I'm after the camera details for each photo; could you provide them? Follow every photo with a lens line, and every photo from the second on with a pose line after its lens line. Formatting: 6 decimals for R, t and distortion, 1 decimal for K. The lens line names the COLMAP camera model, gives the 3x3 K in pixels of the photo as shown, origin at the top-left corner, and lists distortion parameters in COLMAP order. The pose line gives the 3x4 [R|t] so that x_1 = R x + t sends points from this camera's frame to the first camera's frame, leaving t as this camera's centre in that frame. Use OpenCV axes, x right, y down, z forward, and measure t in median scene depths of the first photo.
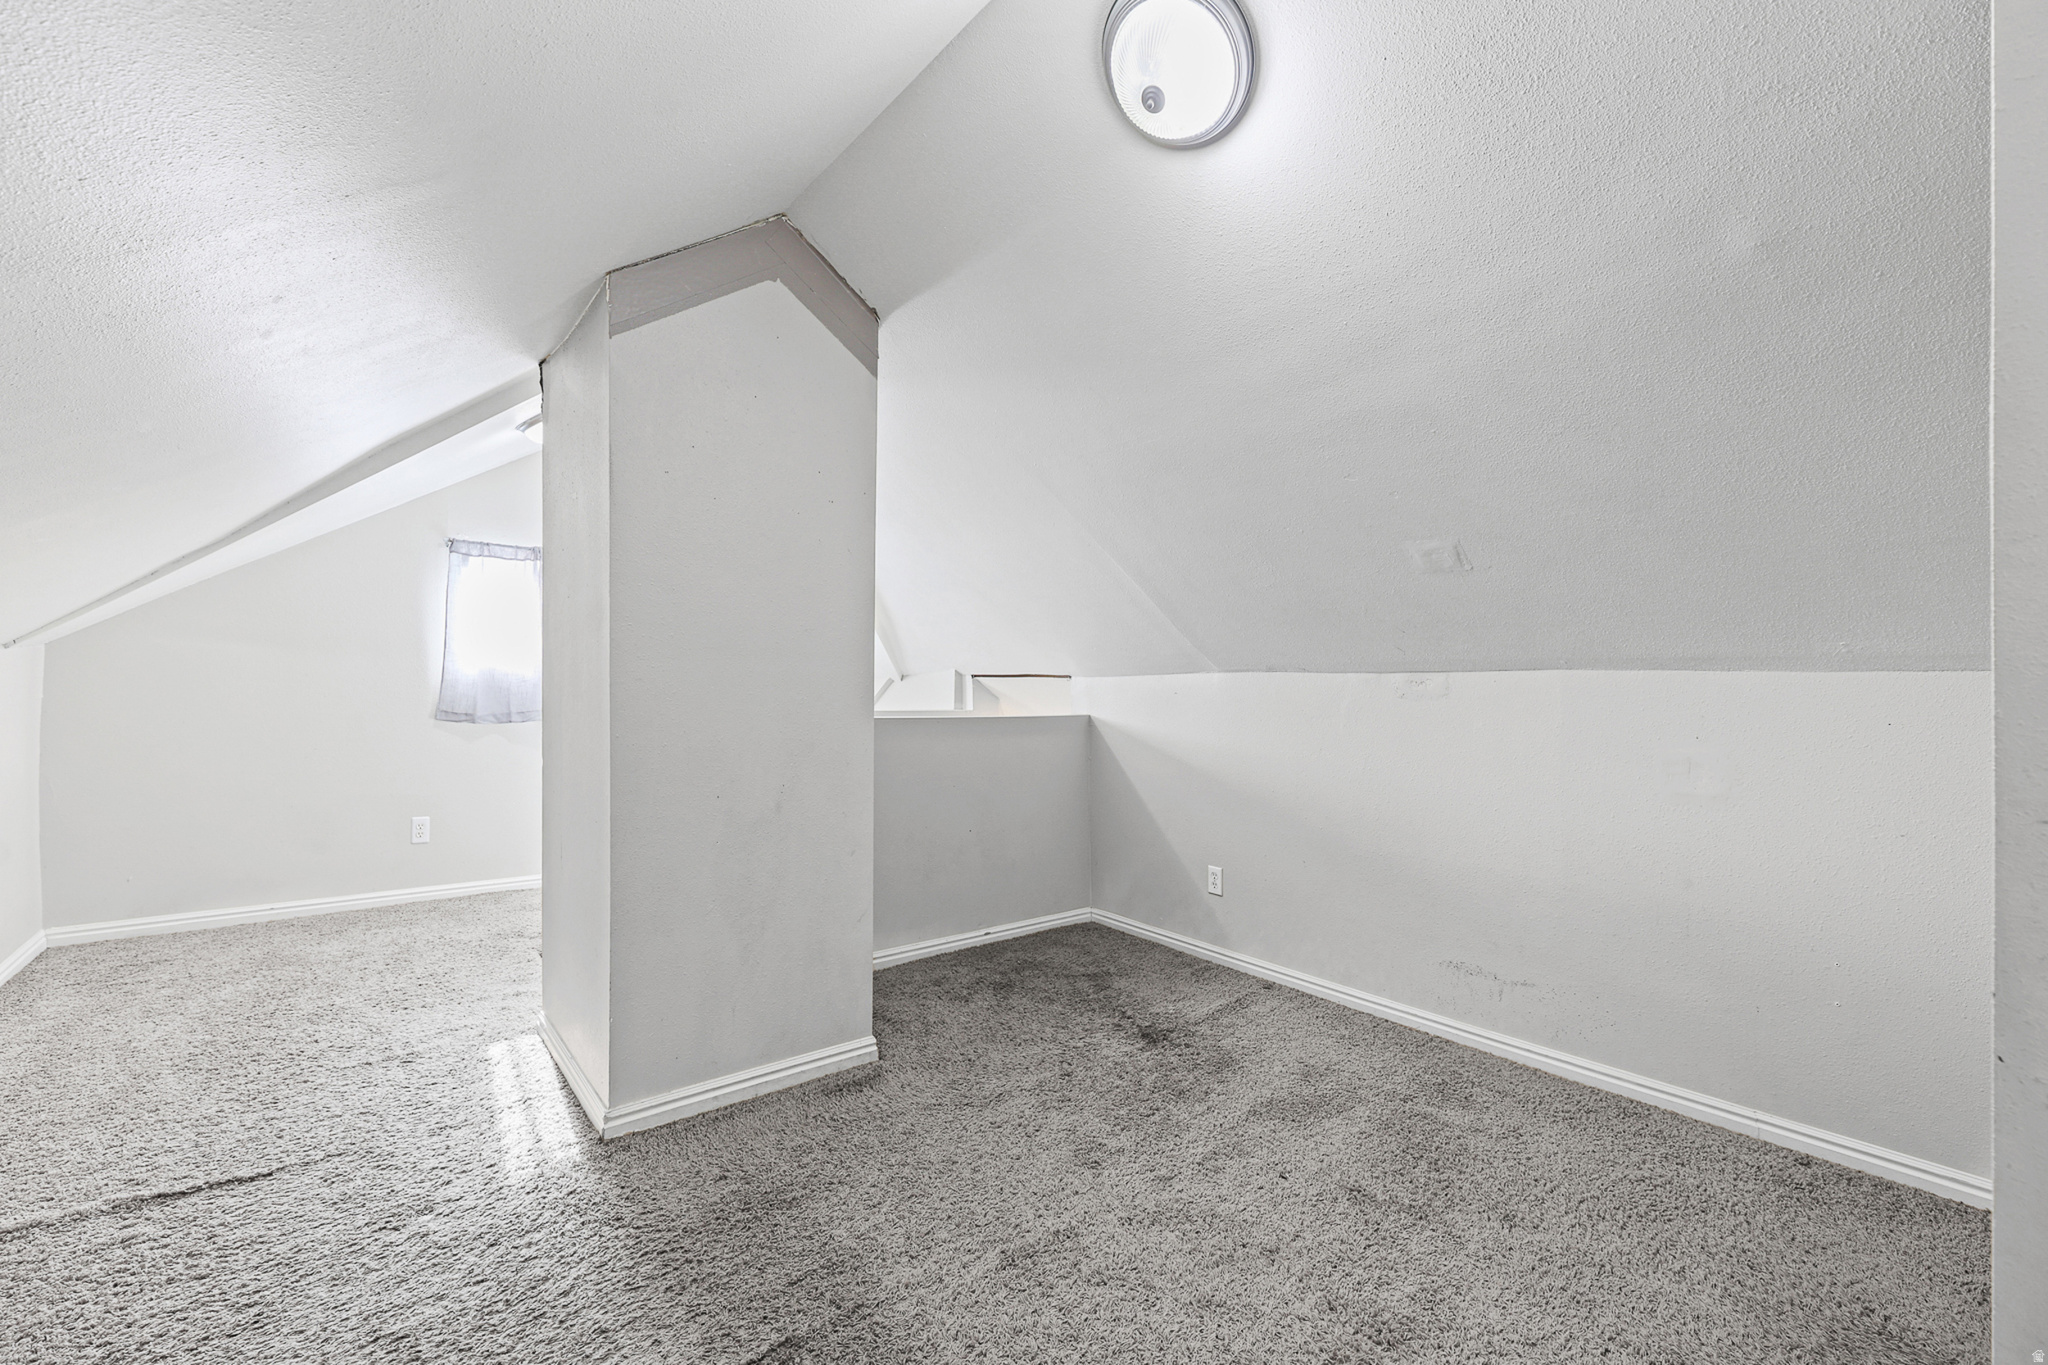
lens RADIAL K [[868.5, 0, 1024.0], [0, 868.5, 682.5], [0, 0, 1]] dist [0.059321, 0.000021]
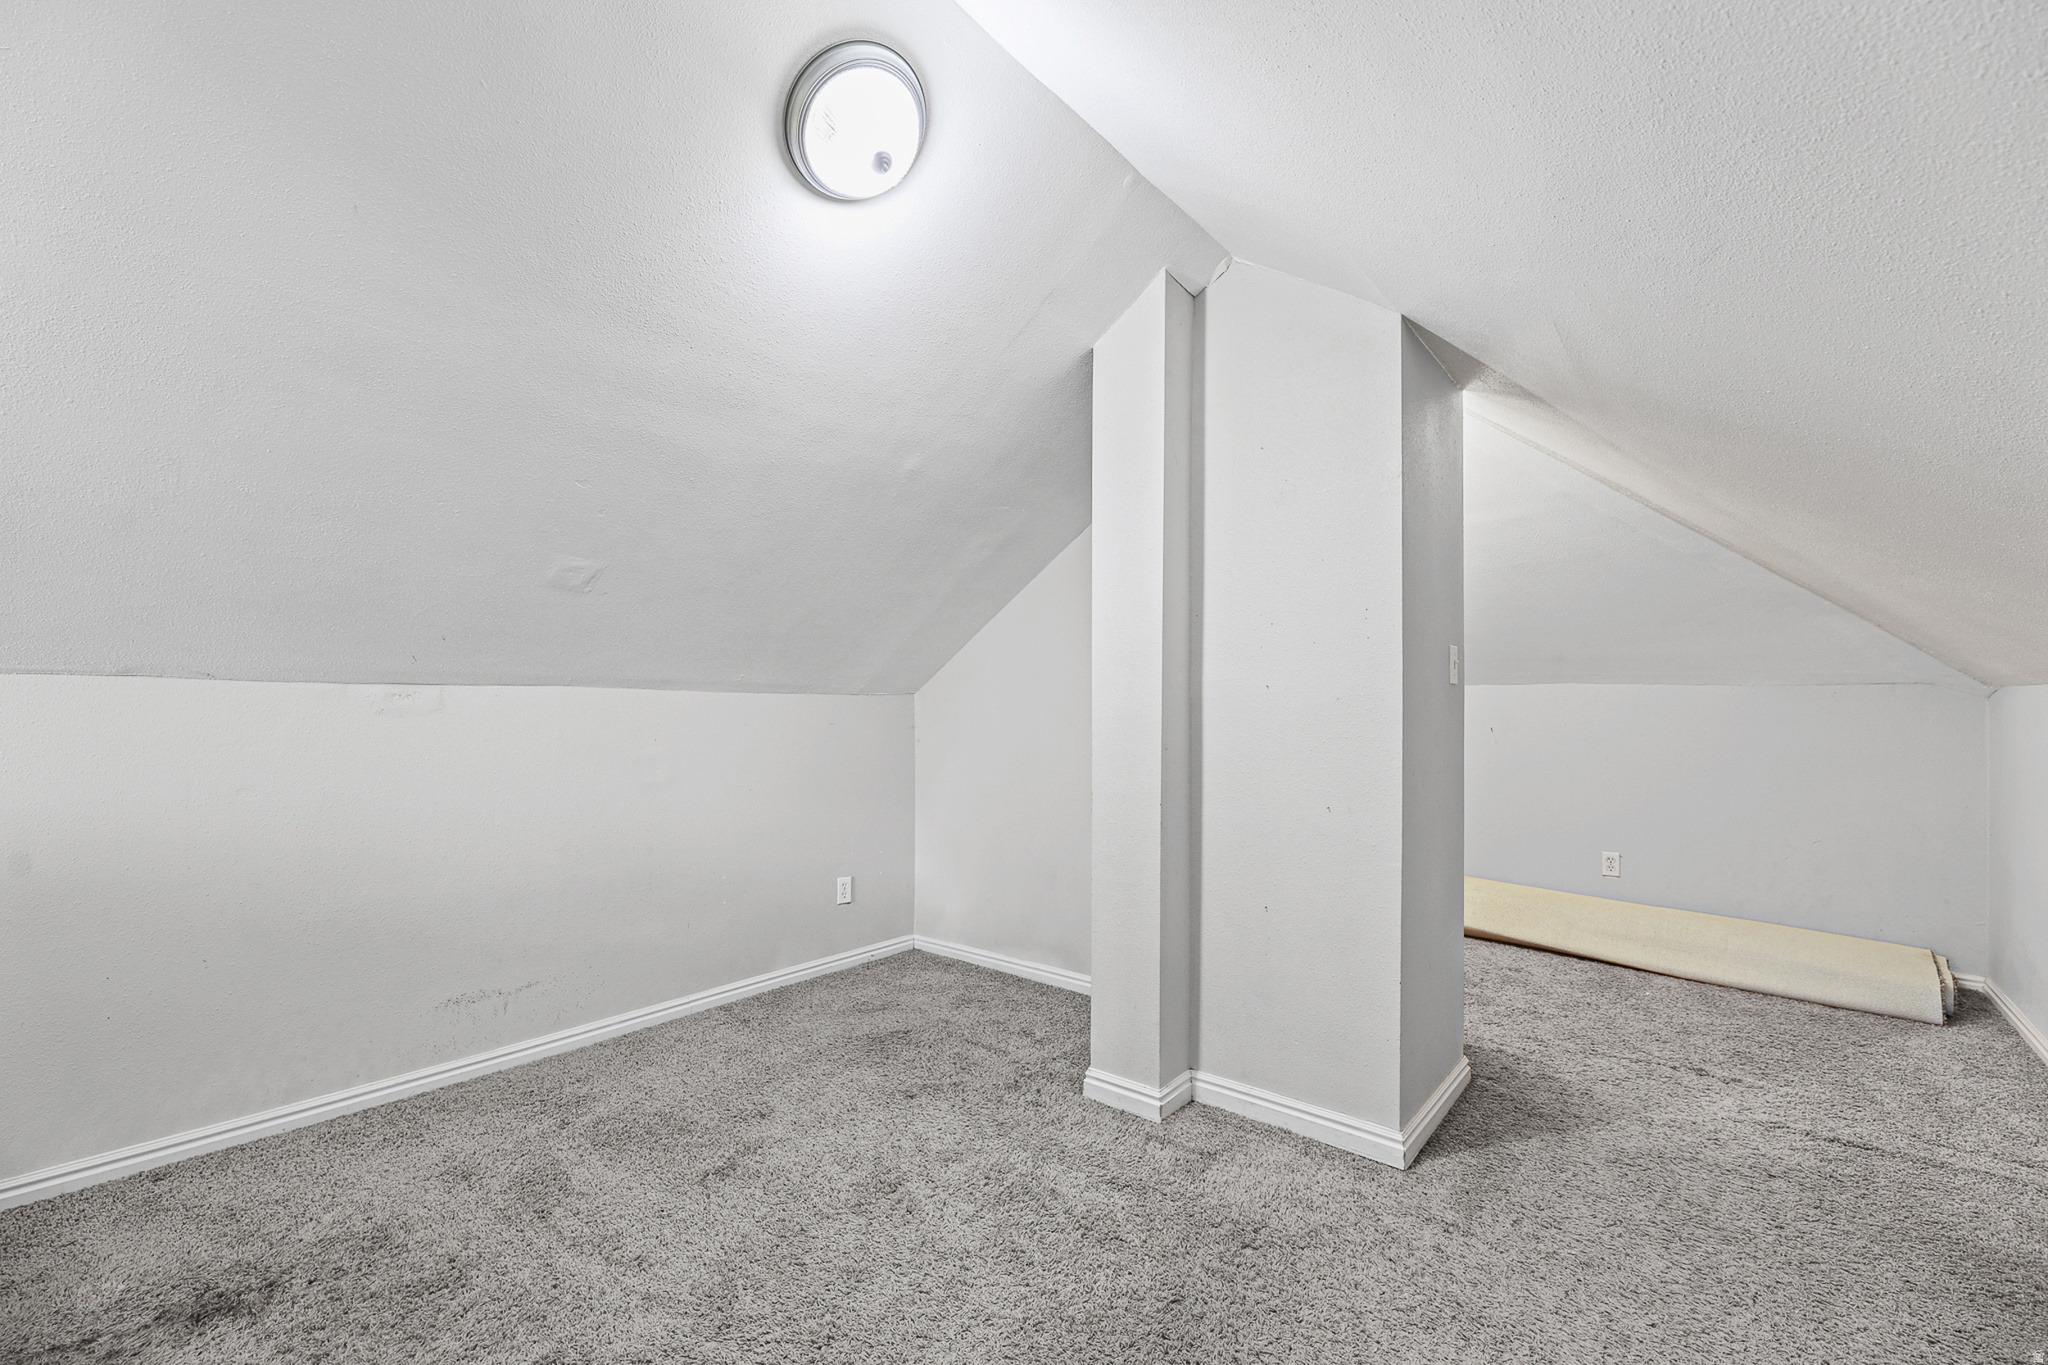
lens RADIAL K [[865.2, 0, 1024.0], [0, 865.2, 682.5], [0, 0, 1]] dist [-0.000446, -0.000070]
pose [[-0.187214, 0.013870, 0.982221, -0.543653], [-0.015846, 0.999728, -0.017137, -0.009446], [-0.982191, -0.018772, -0.186943, 0.615765]]
